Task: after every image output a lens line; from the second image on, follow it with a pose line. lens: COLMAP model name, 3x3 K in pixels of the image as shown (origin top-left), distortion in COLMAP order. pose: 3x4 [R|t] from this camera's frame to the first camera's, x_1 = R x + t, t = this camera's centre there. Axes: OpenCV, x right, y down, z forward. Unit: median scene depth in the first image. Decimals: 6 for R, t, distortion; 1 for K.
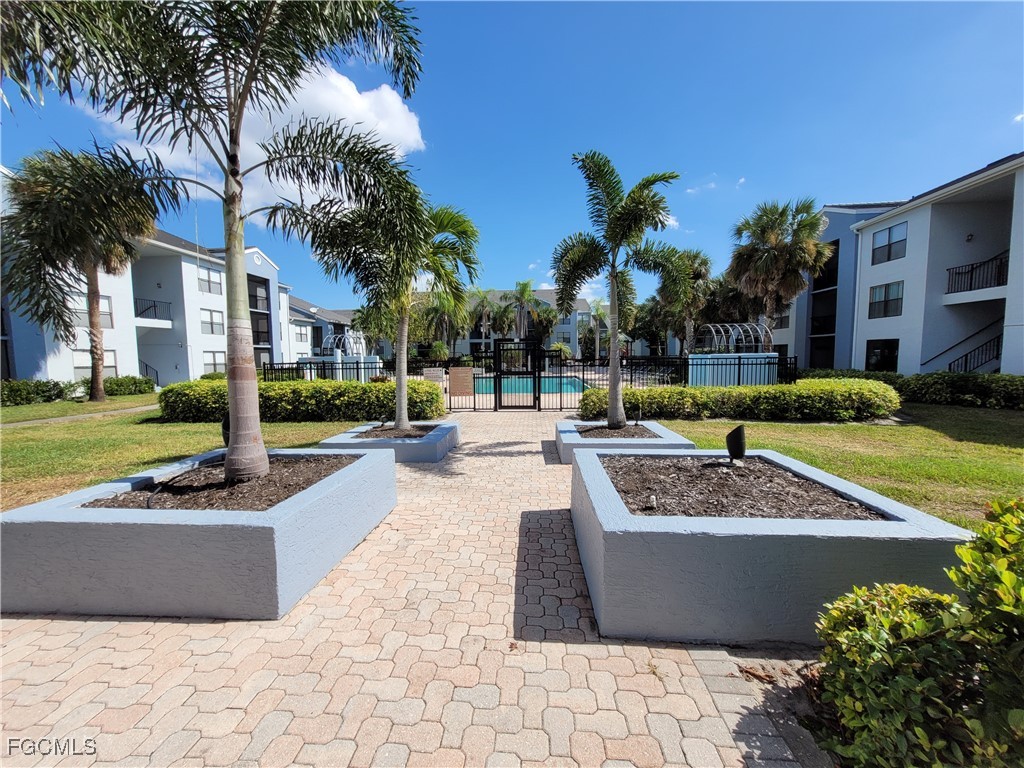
lens RADIAL K [[402.7, 0, 509.5], [0, 402.7, 392.0], [0, 0, 1]] dist [0.000516, 0.000095]
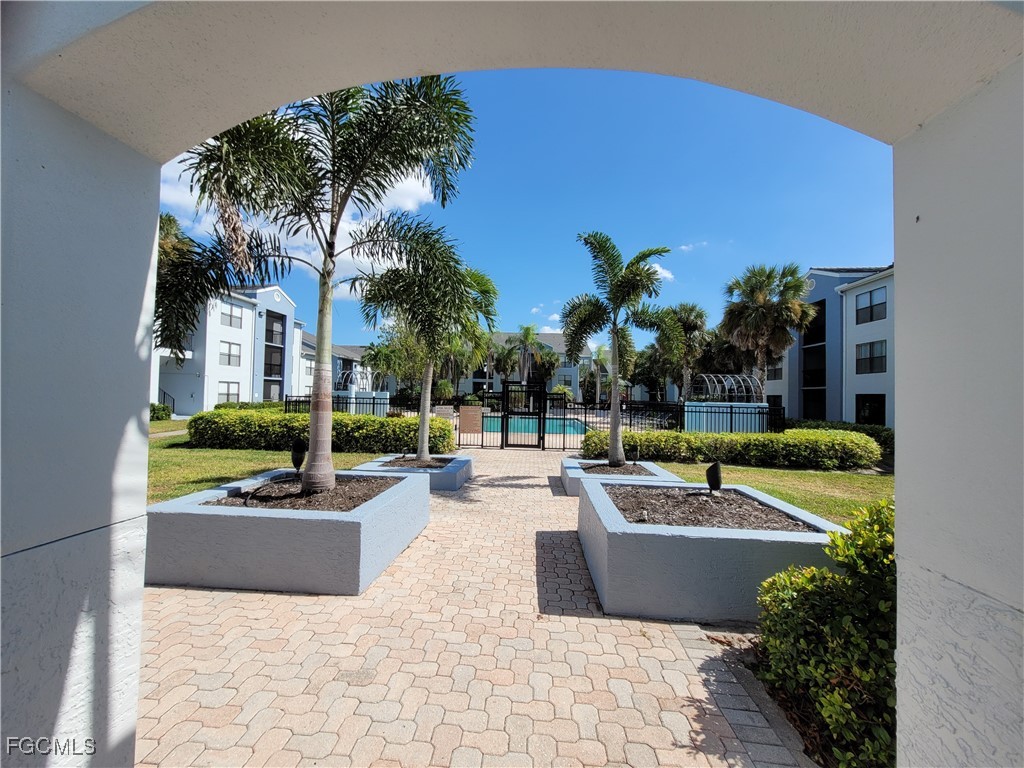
lens RADIAL K [[401.5, 0, 512.0], [0, 401.5, 384.0], [0, 0, 1]] dist [0.004918, 0.000185]
pose [[0.999330, 0.036481, 0.003035, -0.031991], [-0.035858, 0.992194, -0.119439, 0.006786], [-0.007369, 0.119250, 0.992837, -0.116546]]
